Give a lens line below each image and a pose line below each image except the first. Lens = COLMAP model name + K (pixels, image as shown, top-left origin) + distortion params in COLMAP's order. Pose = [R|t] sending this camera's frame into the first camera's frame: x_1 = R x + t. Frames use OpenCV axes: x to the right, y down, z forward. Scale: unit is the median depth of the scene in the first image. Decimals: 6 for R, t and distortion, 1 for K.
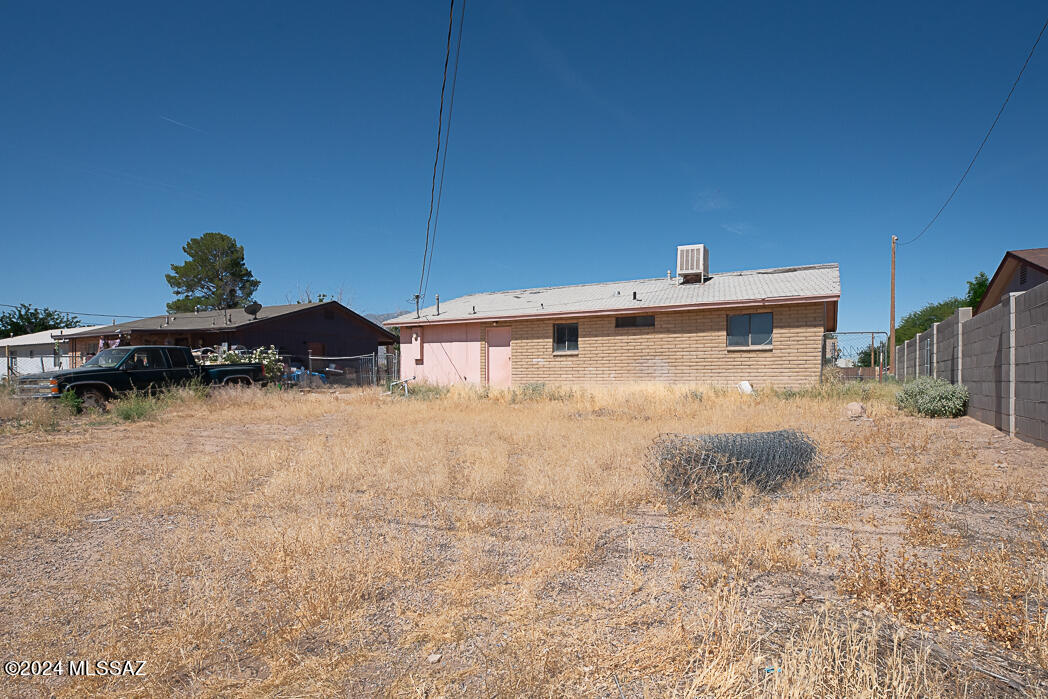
lens RADIAL K [[482.6, 0, 526.3], [0, 482.6, 351.4], [0, 0, 1]] dist [-0.004641, -0.000285]
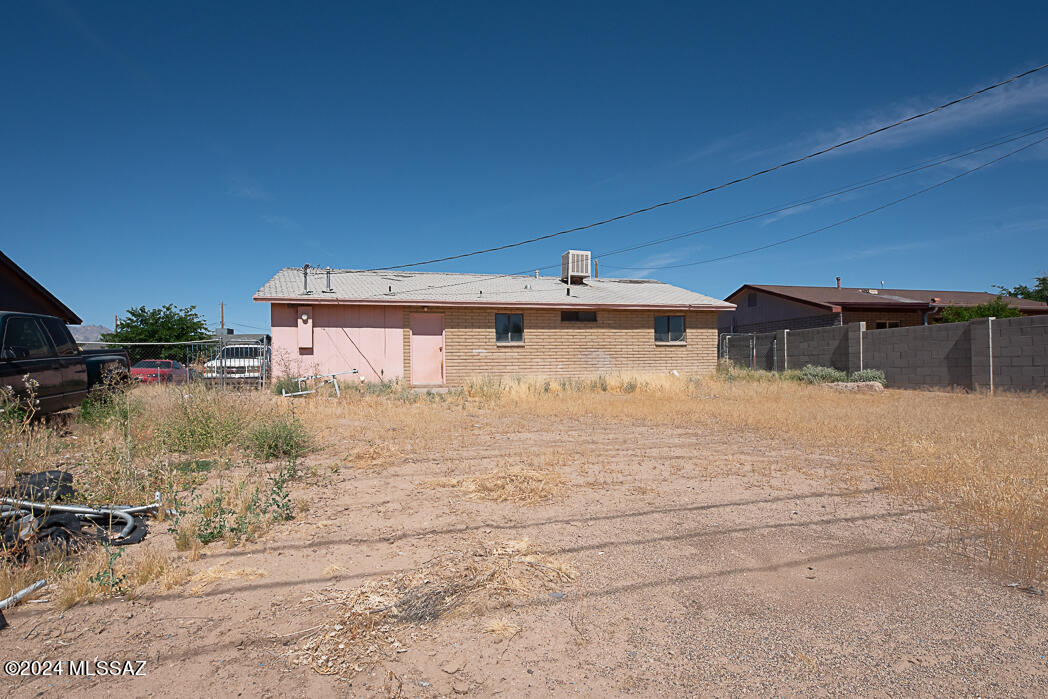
lens RADIAL K [[482.6, 0, 525.6], [0, 482.6, 351.0], [0, 0, 1]] dist [-0.004641, -0.000285]
pose [[0.790988, 0.015291, 0.611641, -0.482036], [-0.021752, 0.999758, 0.003137, 0.013600], [-0.611445, -0.015786, 0.791129, 0.200750]]
